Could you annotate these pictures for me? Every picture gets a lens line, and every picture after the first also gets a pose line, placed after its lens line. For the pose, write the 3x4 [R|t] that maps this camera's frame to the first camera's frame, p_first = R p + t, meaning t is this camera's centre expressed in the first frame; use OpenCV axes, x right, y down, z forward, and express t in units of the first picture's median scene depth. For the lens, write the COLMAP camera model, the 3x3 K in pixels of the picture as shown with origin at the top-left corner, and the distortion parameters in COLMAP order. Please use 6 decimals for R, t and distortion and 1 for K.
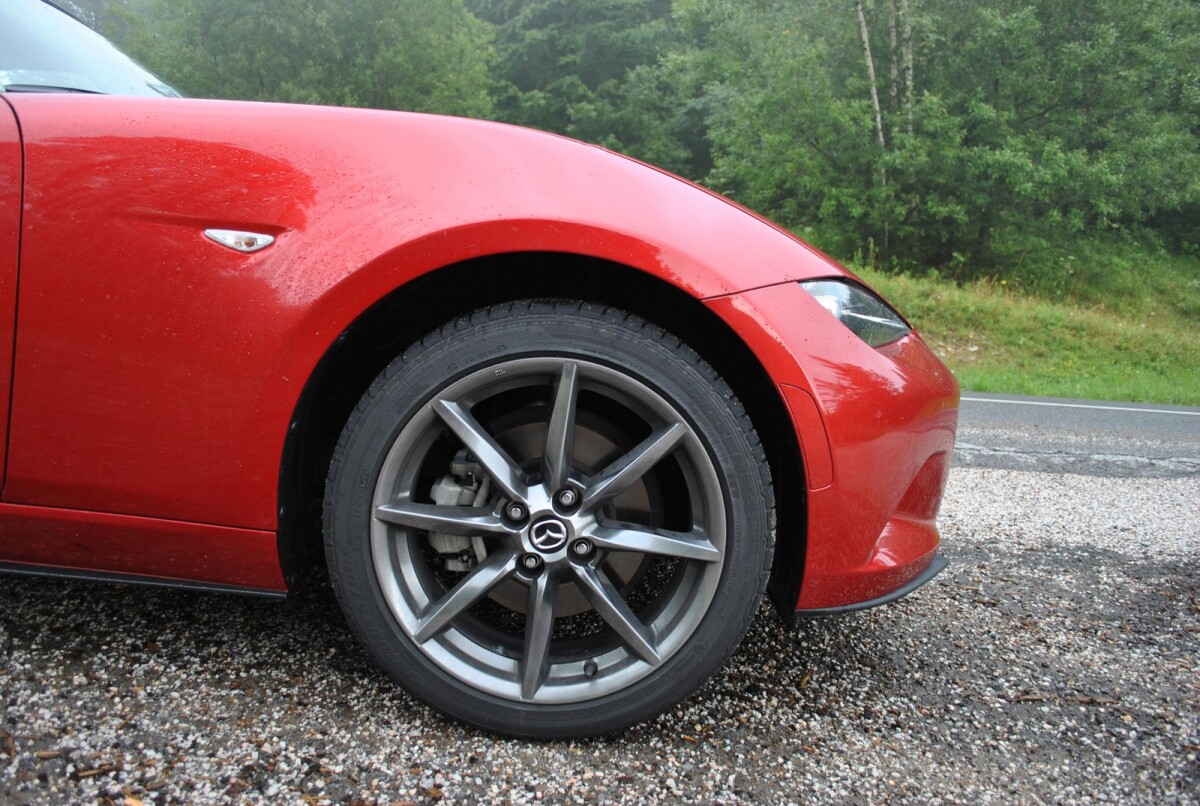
lens RADIAL K [[944.0, 0, 569.5], [0, 944.0, 390.8], [0, 0, 1]] dist [-0.076842, 0.013613]
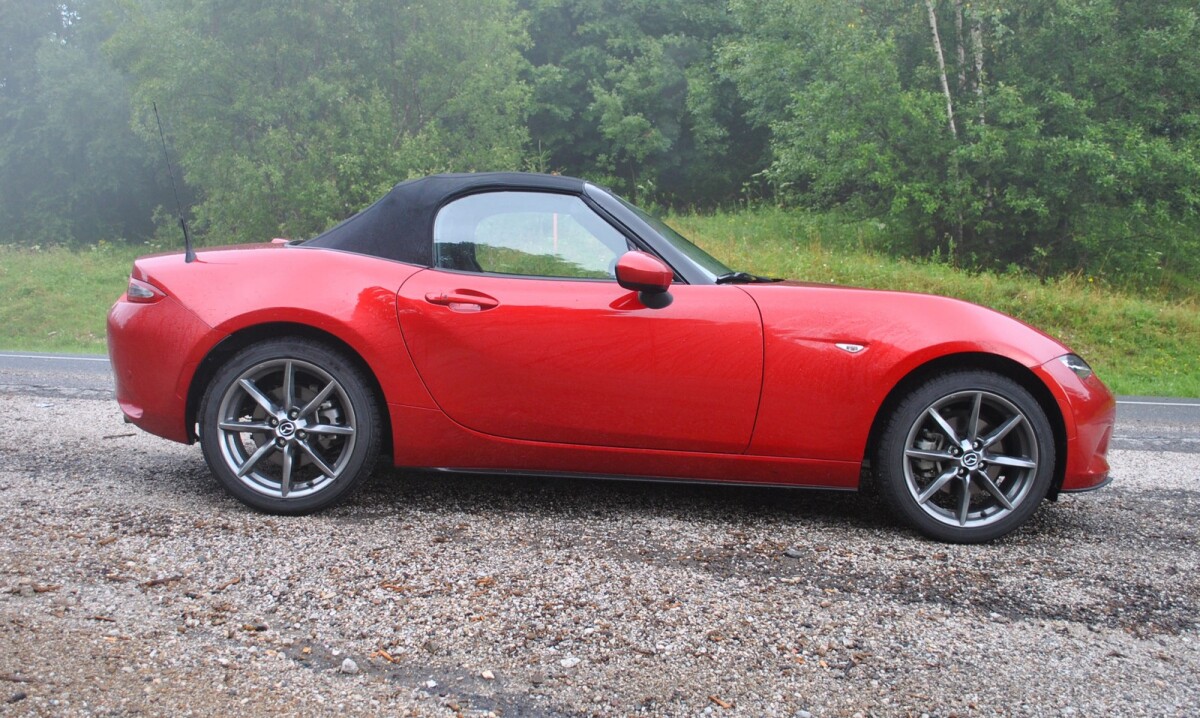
lens RADIAL K [[1193.3, 0, 543.6], [0, 1193.3, 341.6], [0, 0, 1]] dist [-0.055935, 0.000000]
pose [[0.999646, -0.023032, 0.013311, -0.963589], [0.023664, 0.998499, -0.049393, -0.029500], [-0.012153, 0.049690, 0.998691, -1.763395]]
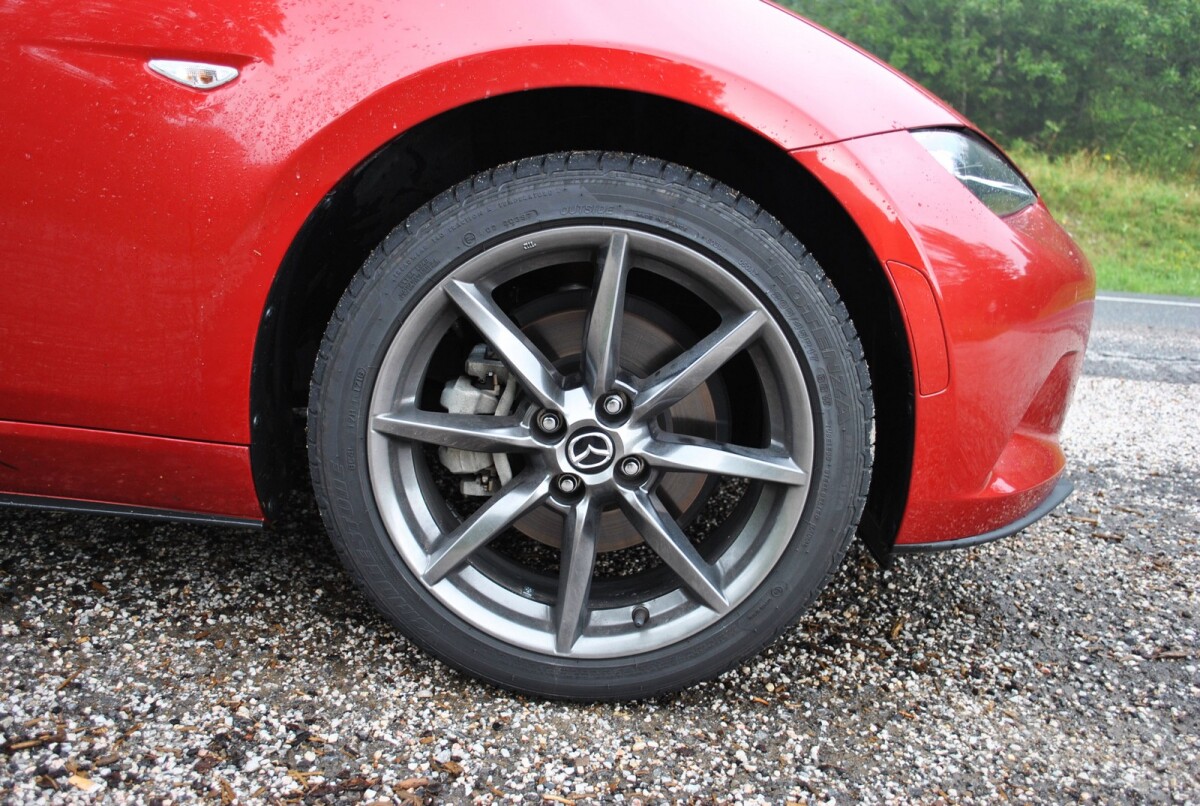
lens RADIAL K [[1102.0, 0, 566.5], [0, 1102.0, 397.8], [0, 0, 1]] dist [-0.058645, 0.000000]
pose [[0.999925, 0.003480, -0.011763, -0.024872], [-0.002275, 0.994895, 0.100886, 0.011053], [0.012054, -0.100852, 0.994828, 0.060476]]
